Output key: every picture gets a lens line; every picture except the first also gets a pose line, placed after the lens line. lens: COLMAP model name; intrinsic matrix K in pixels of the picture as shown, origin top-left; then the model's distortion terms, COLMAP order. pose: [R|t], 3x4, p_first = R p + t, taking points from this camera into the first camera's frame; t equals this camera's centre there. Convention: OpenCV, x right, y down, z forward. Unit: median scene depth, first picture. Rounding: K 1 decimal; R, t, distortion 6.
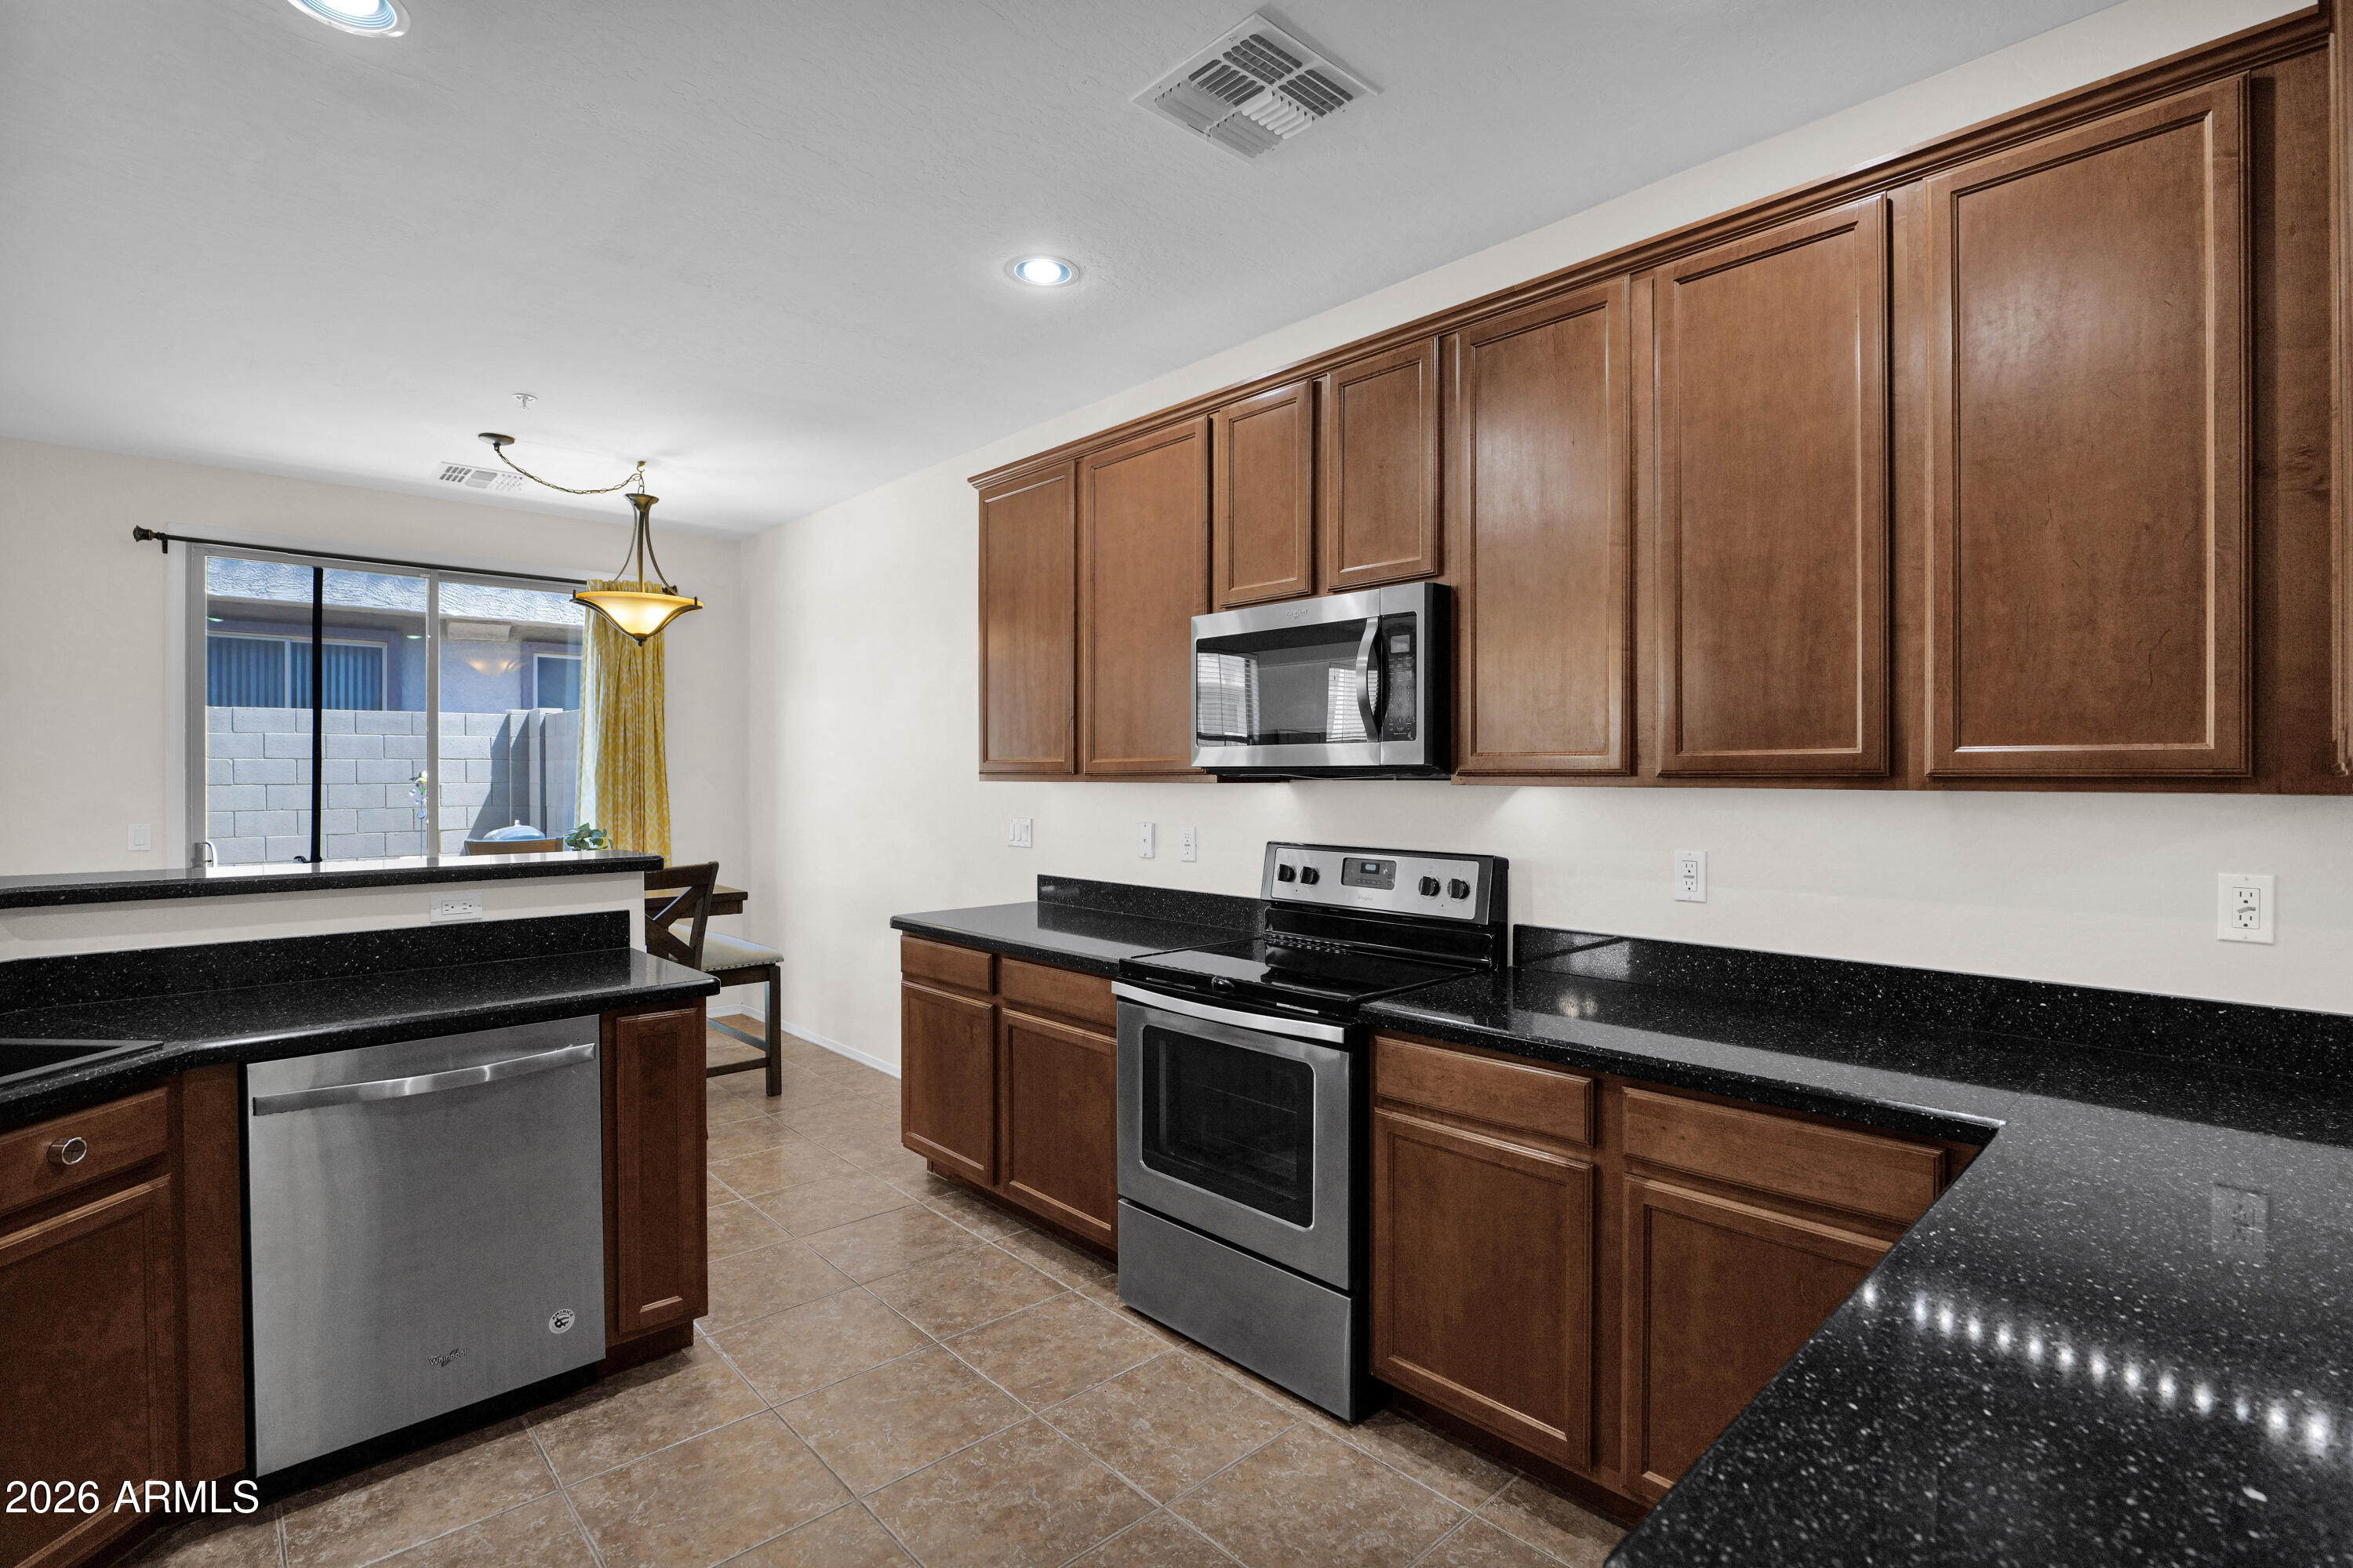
lens RADIAL K [[1118.0, 0, 1176.5], [0, 1118.0, 784.0], [0, 0, 1]] dist [-0.000960, -0.000336]
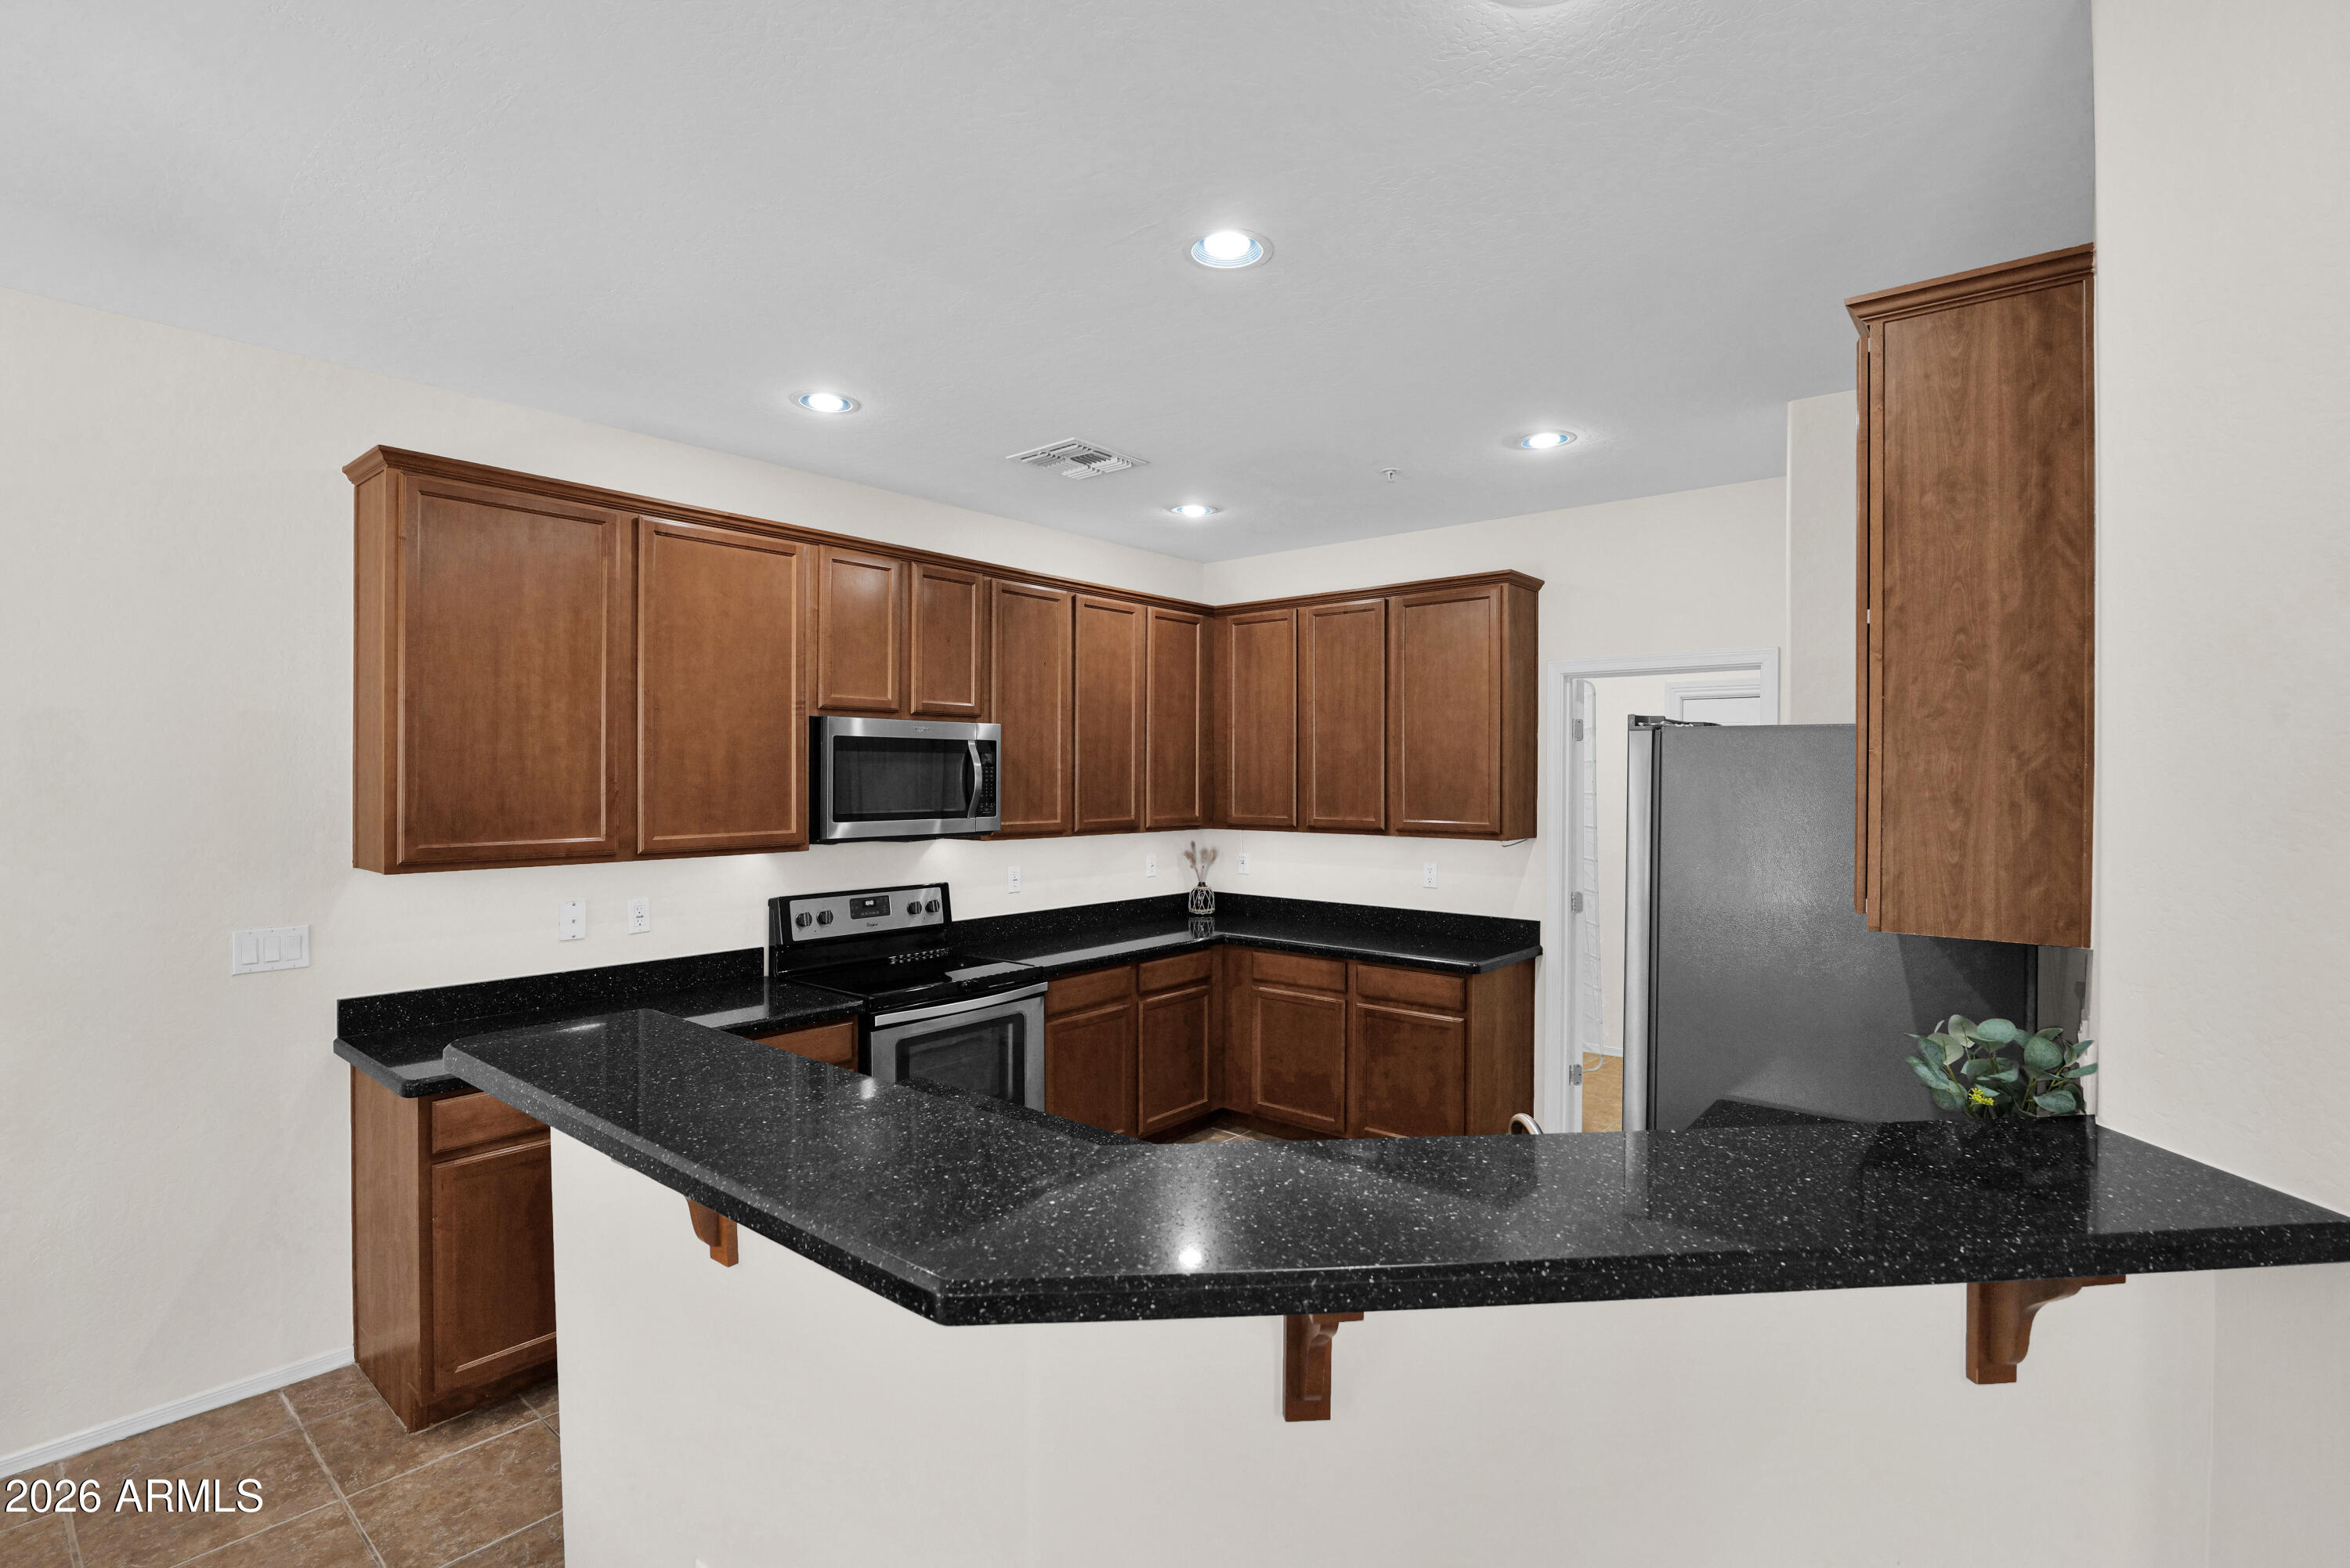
lens RADIAL K [[1098.5, 0, 1179.9], [0, 1098.5, 775.3], [0, 0, 1]] dist [-0.026405, 0.006218]
pose [[-0.115907, -0.004947, 0.993248, -1.016286], [0.003224, 0.999980, 0.005357, -0.075922], [-0.993255, 0.003823, -0.115889, 0.637449]]
